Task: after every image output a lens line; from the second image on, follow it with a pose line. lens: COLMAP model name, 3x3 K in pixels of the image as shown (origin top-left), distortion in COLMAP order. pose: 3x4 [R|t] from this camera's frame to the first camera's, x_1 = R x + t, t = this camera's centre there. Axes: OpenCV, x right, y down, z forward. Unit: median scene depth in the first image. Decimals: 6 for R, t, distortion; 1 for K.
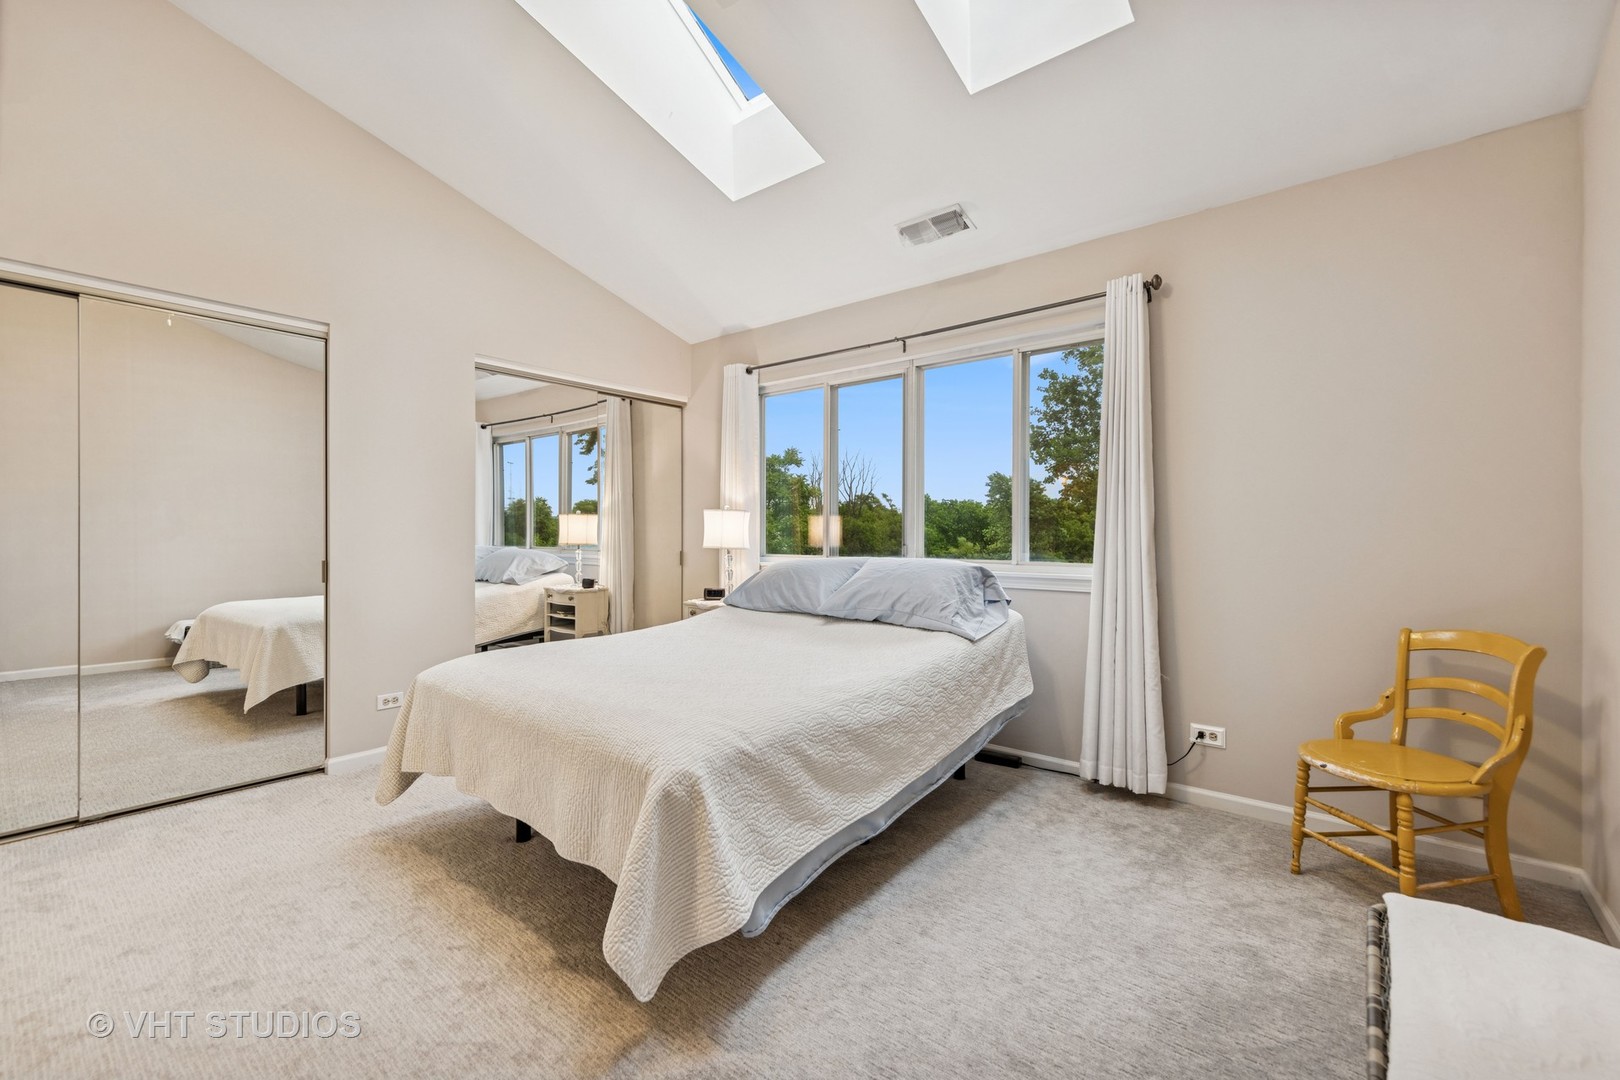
lens RADIAL K [[692.5, 0, 837.5], [0, 692.5, 529.6], [0, 0, 1]] dist [0.001609, 0.001983]
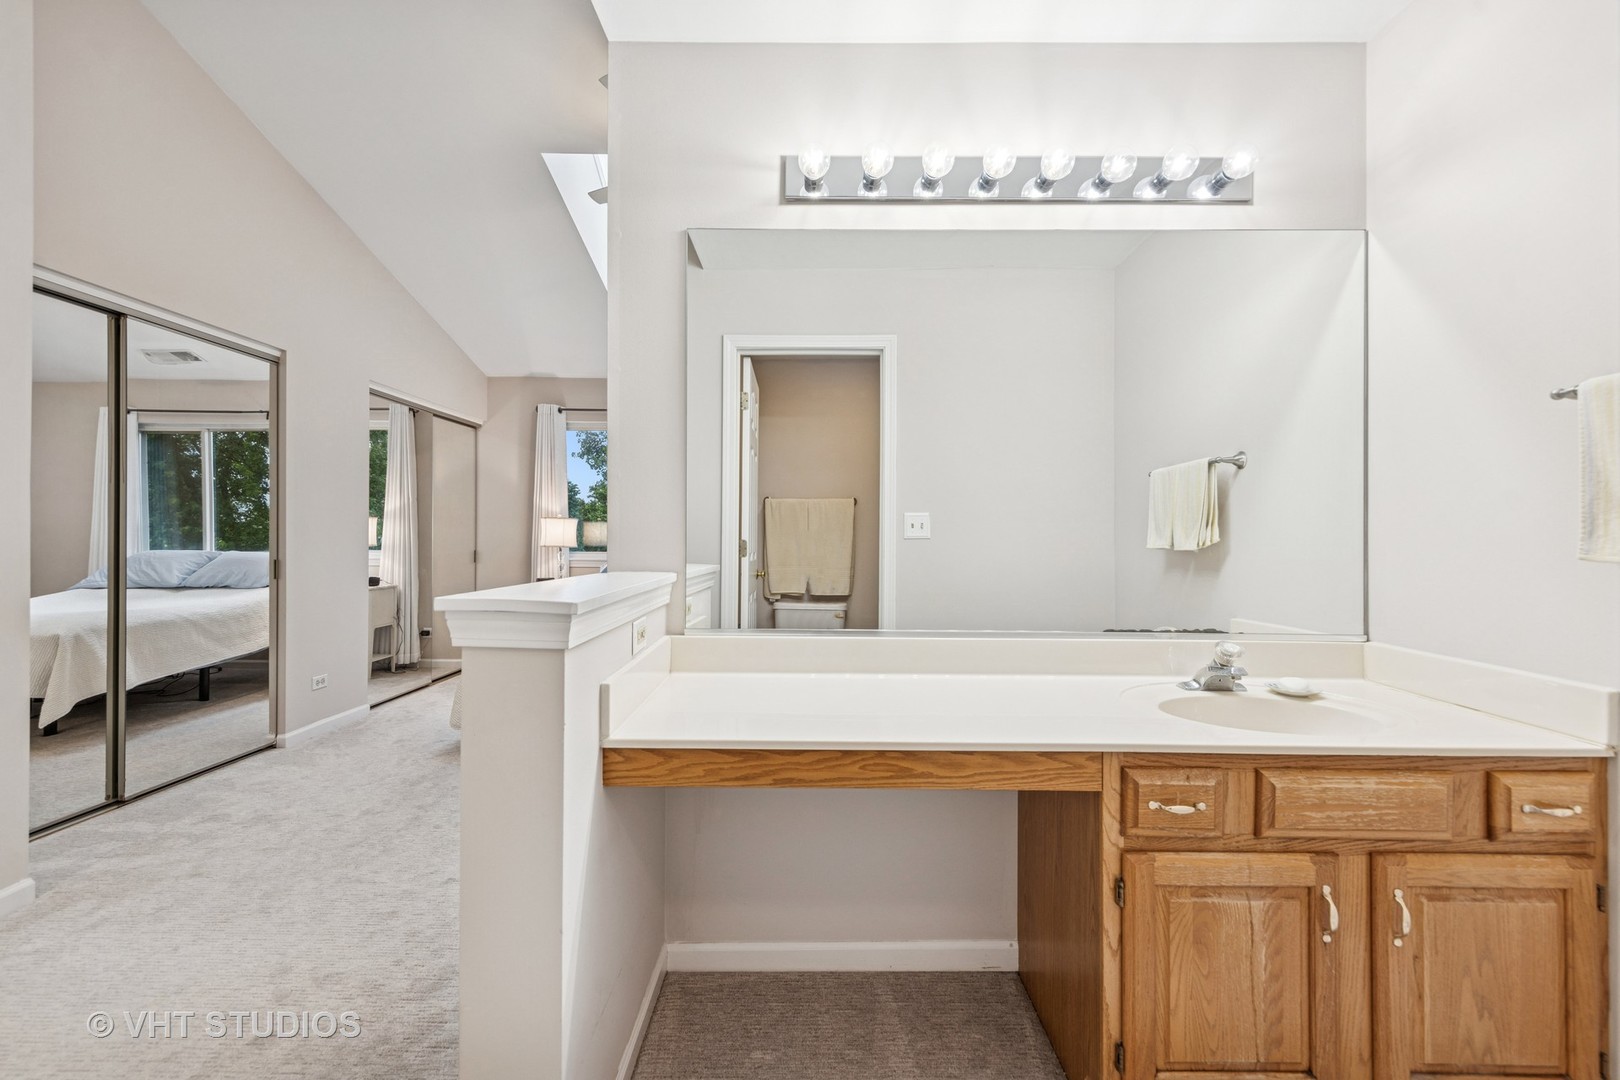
lens RADIAL K [[692.5, 0, 839.5], [0, 692.5, 533.3], [0, 0, 1]] dist [0.001609, 0.001983]
pose [[0.764401, 0.006030, 0.644712, -0.649643], [-0.008355, 0.999965, 0.000553, -0.005383], [-0.644687, -0.005810, 0.764425, -0.380295]]
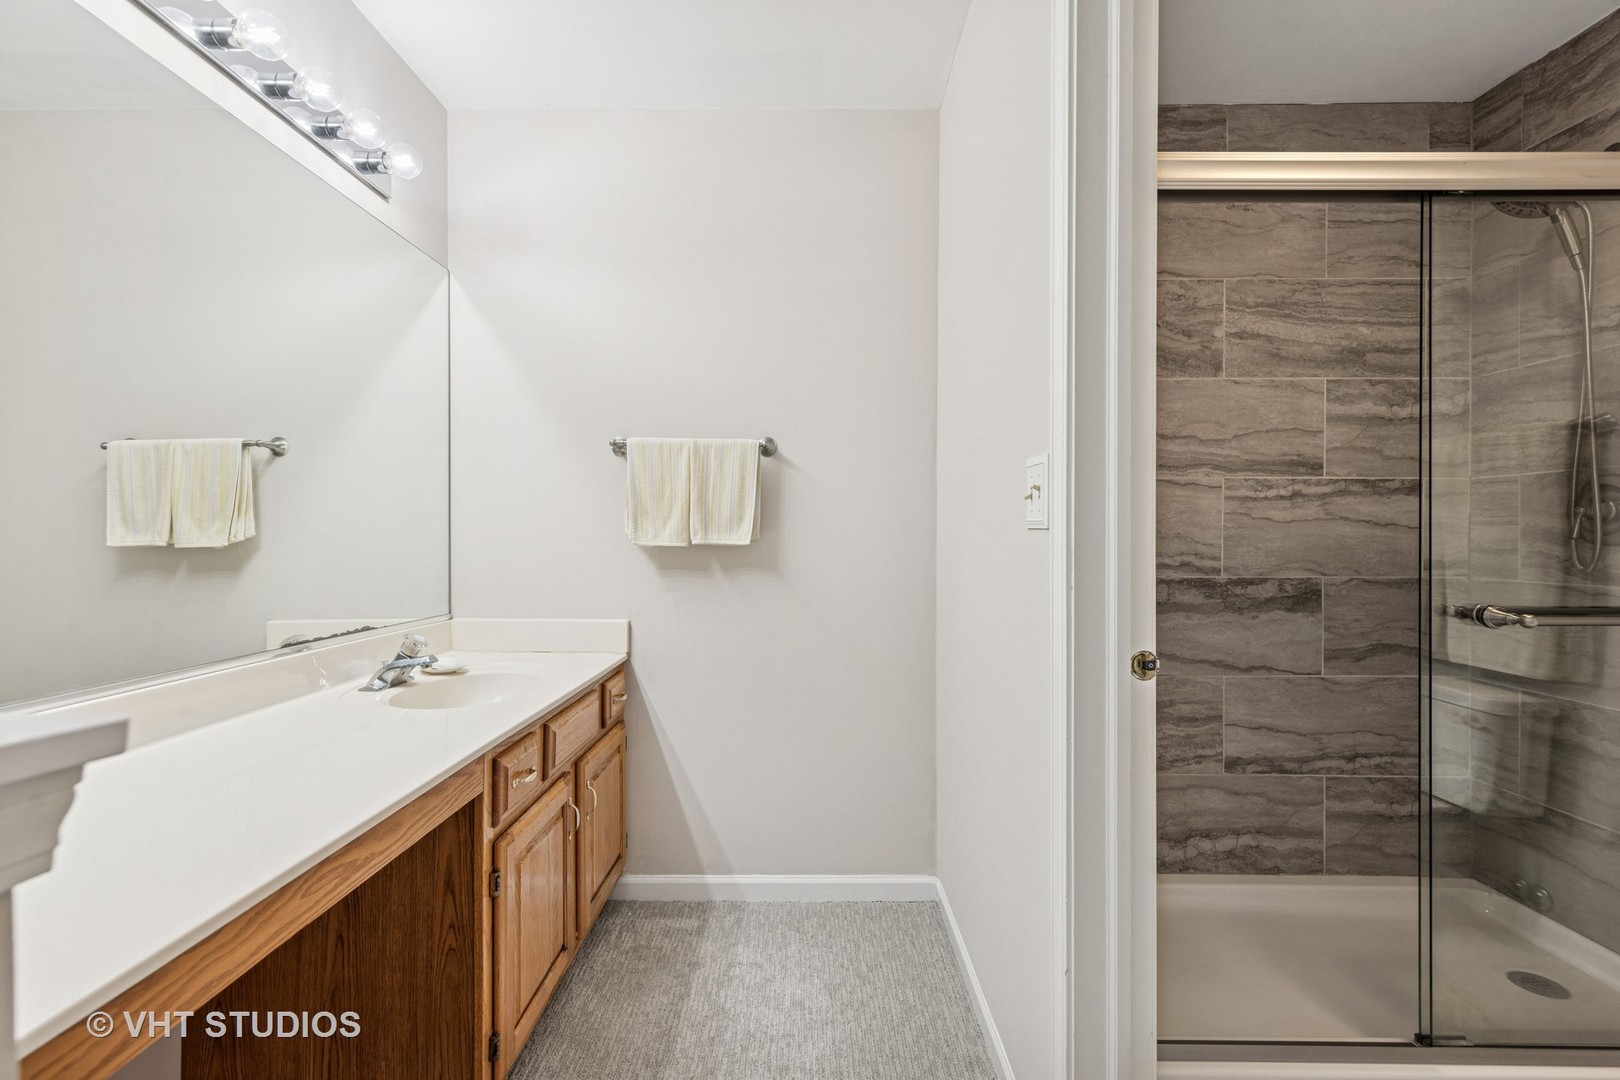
lens RADIAL K [[692.5, 0, 793.5], [0, 692.5, 537.3], [0, 0, 1]] dist [0.001609, 0.001983]
pose [[-0.621492, -0.003811, 0.783411, -0.683564], [-0.007062, 0.999975, -0.000738, -0.001730], [-0.783389, -0.005992, -0.621503, -0.104614]]
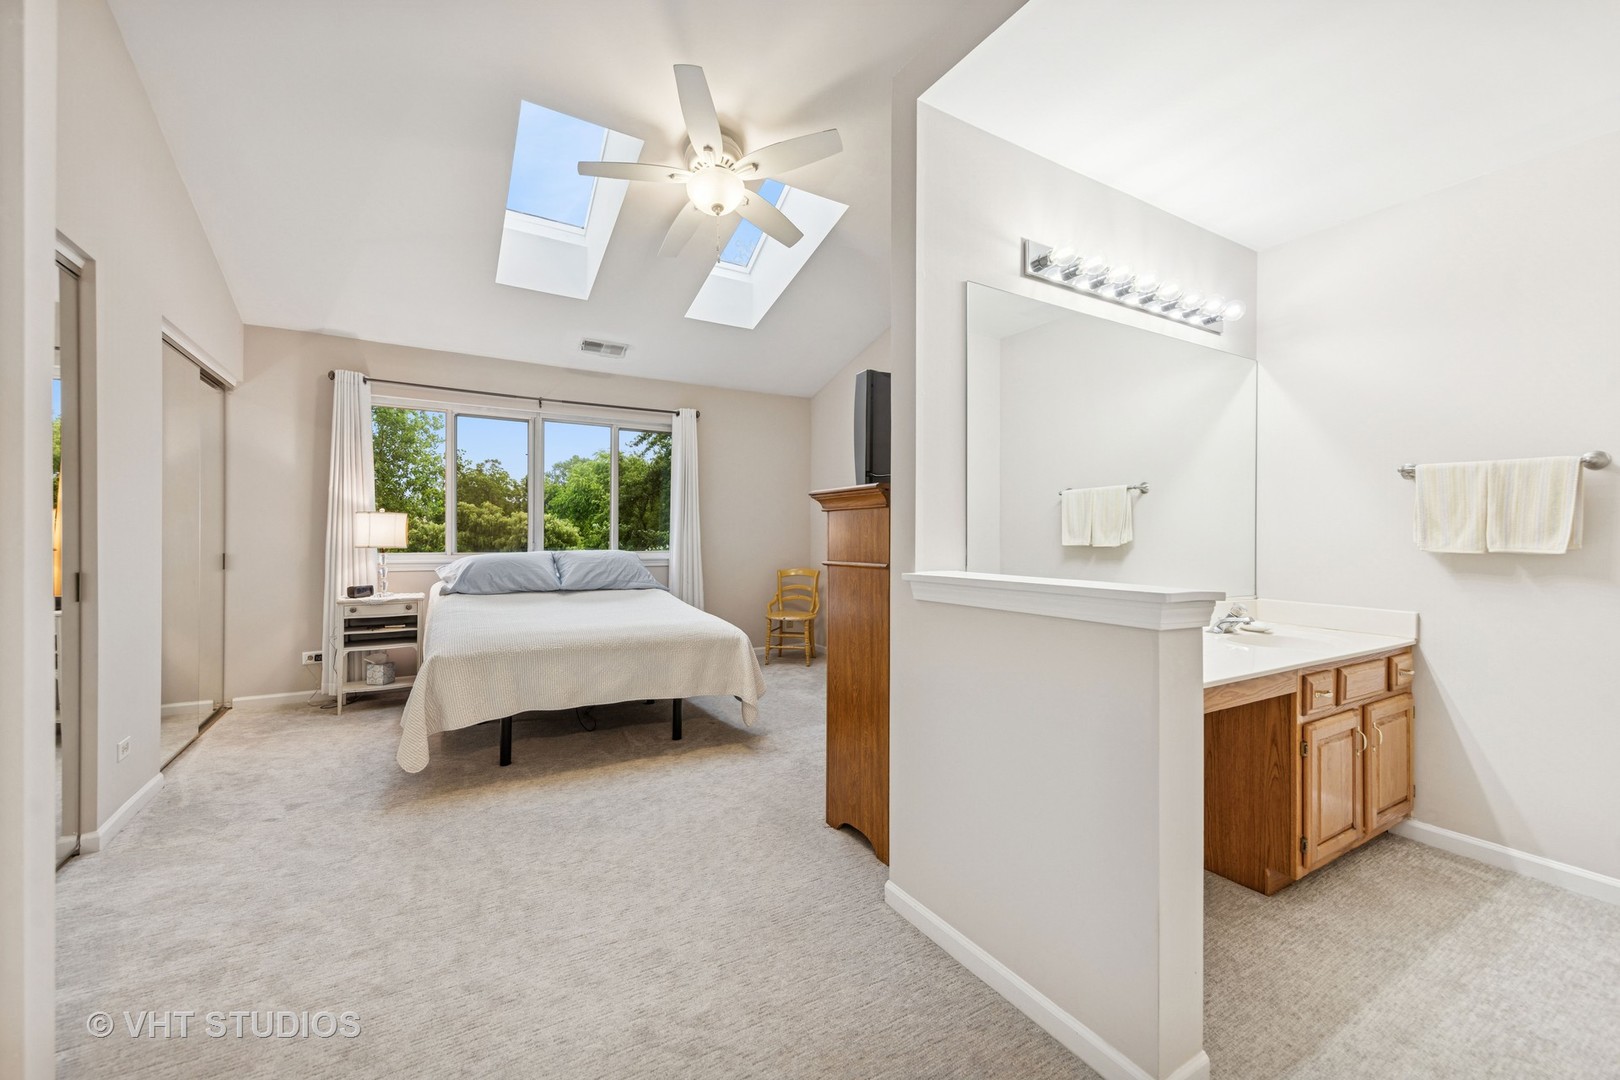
lens RADIAL K [[643.2, 0, 828.6], [0, 643.2, 534.8], [0, 0, 1]] dist [0.011867, -0.001035]
pose [[0.316181, -0.000766, 0.948698, -0.974784], [-0.011973, 0.999917, 0.004798, -0.007682], [-0.948623, -0.012876, 0.316146, 0.009397]]
